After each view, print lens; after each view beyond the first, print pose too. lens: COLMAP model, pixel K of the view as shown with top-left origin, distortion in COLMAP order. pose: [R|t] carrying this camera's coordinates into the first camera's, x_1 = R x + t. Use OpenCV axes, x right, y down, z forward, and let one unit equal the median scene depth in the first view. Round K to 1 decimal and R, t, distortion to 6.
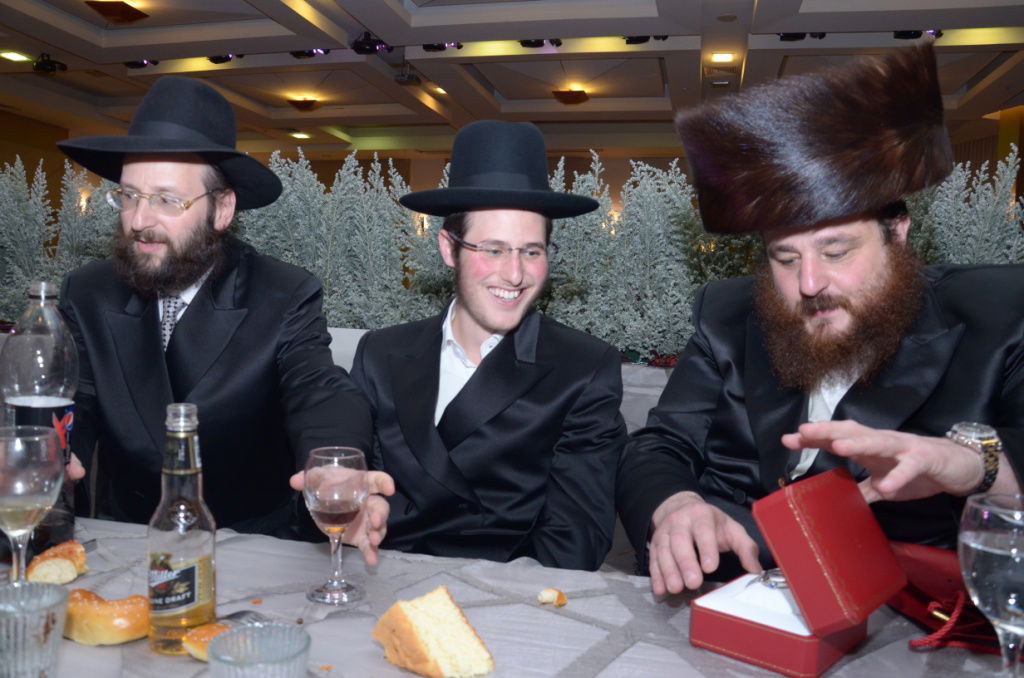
lens RADIAL K [[779.9, 0, 511.5], [0, 779.9, 307.6], [0, 0, 1]] dist [-0.105767, 0.000279]
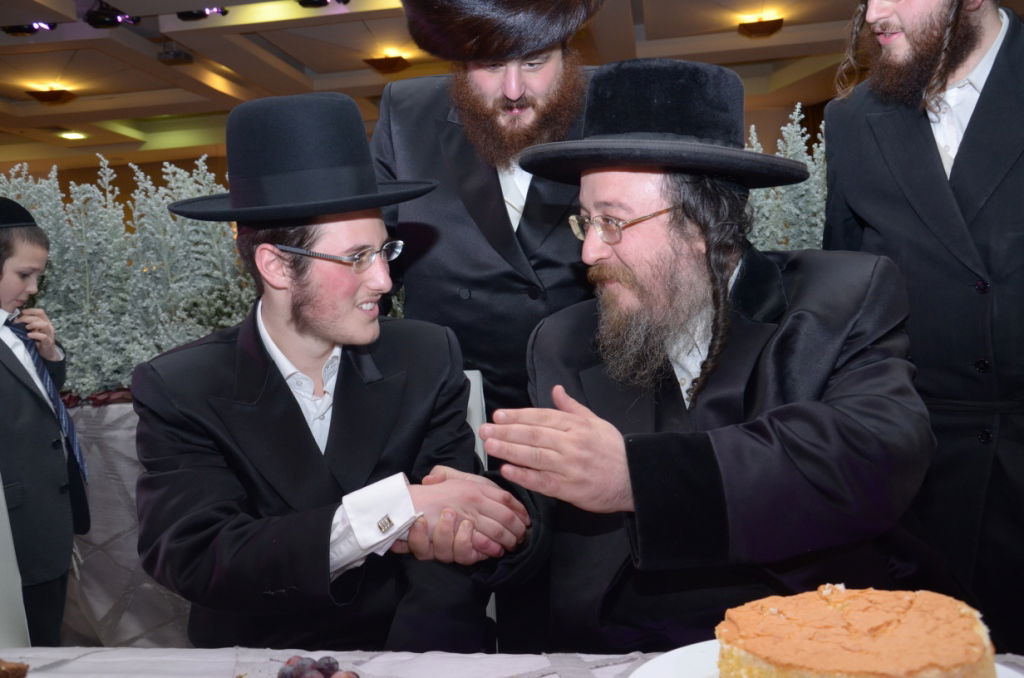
lens RADIAL K [[991.6, 0, 512.0], [0, 991.6, 339.0], [0, 0, 1]] dist [-0.054435, 0.232815]
pose [[0.995919, -0.082514, 0.036574, 0.150049], [0.082050, 0.996530, 0.014002, 0.006703], [-0.037603, -0.010944, 0.999233, -0.033667]]
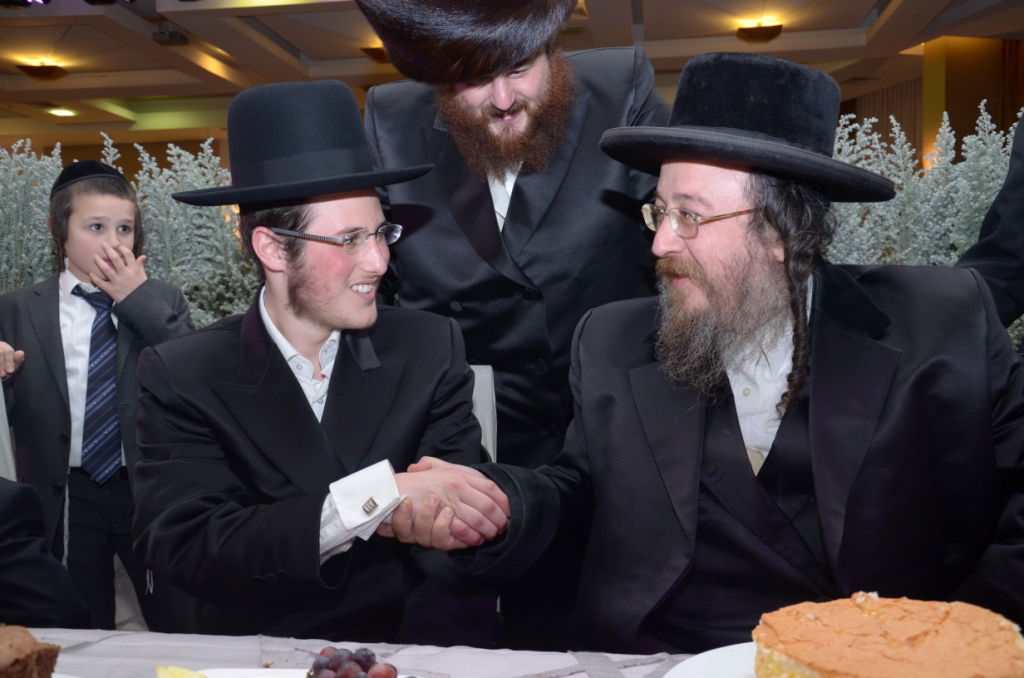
lens RADIAL K [[991.6, 0, 512.0], [0, 991.6, 339.0], [0, 0, 1]] dist [-0.054435, 0.232815]
pose [[0.997409, -0.046339, 0.055018, 0.143578], [0.045290, 0.998770, 0.020165, 0.006071], [-0.055885, -0.017621, 0.998282, -0.033324]]
